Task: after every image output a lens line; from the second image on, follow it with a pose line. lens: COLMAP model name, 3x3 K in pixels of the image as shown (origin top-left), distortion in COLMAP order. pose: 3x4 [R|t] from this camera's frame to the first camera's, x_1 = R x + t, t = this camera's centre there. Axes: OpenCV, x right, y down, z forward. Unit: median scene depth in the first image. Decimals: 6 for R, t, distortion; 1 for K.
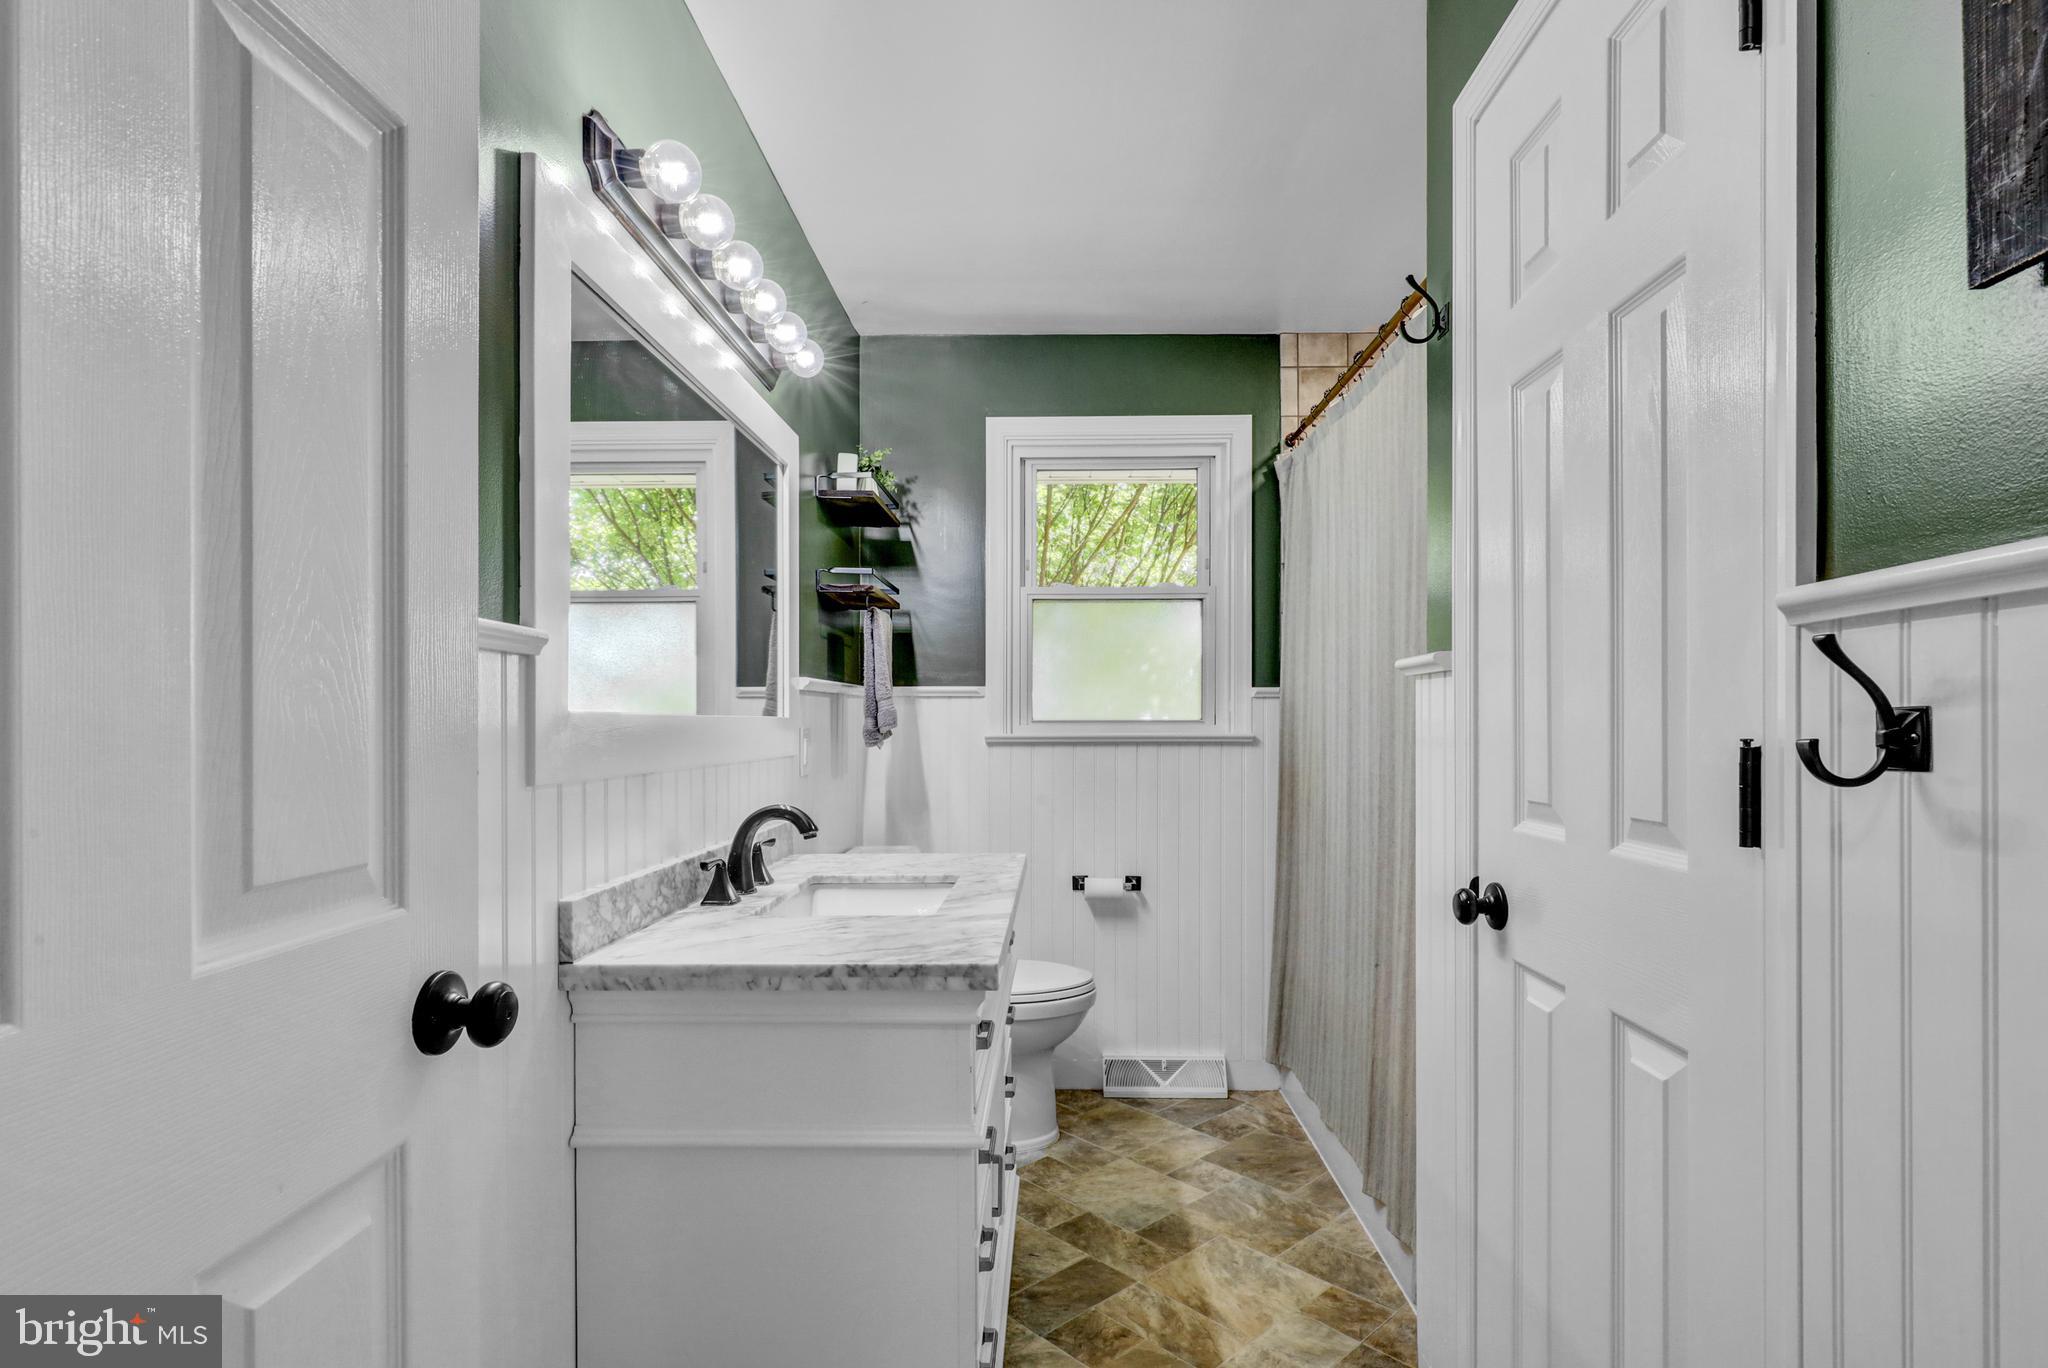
lens RADIAL K [[1035.5, 0, 1043.6], [0, 1035.5, 719.8], [0, 0, 1]] dist [0.000168, 0.000164]
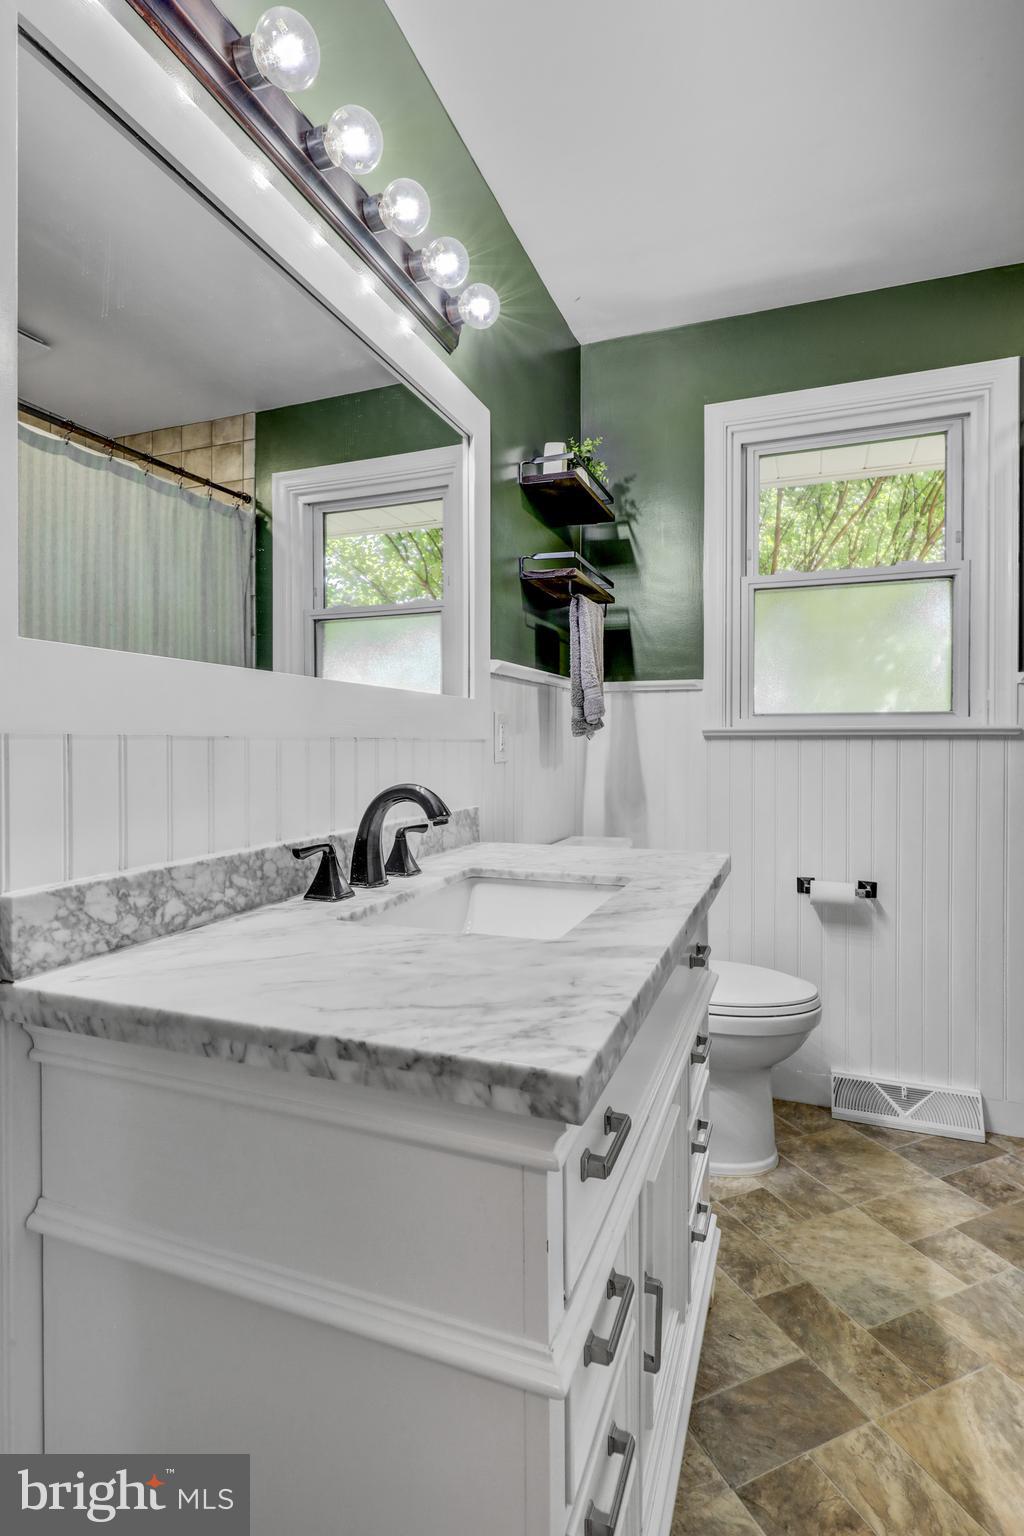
lens RADIAL K [[776.6, 0, 509.9], [0, 776.6, 738.6], [0, 0, 1]] dist [0.000168, 0.000164]
pose [[0.940527, 0.002623, -0.339709, 0.026630], [-0.003143, 0.999995, -0.000981, 0.031081], [0.339705, 0.001990, 0.940530, 0.295675]]
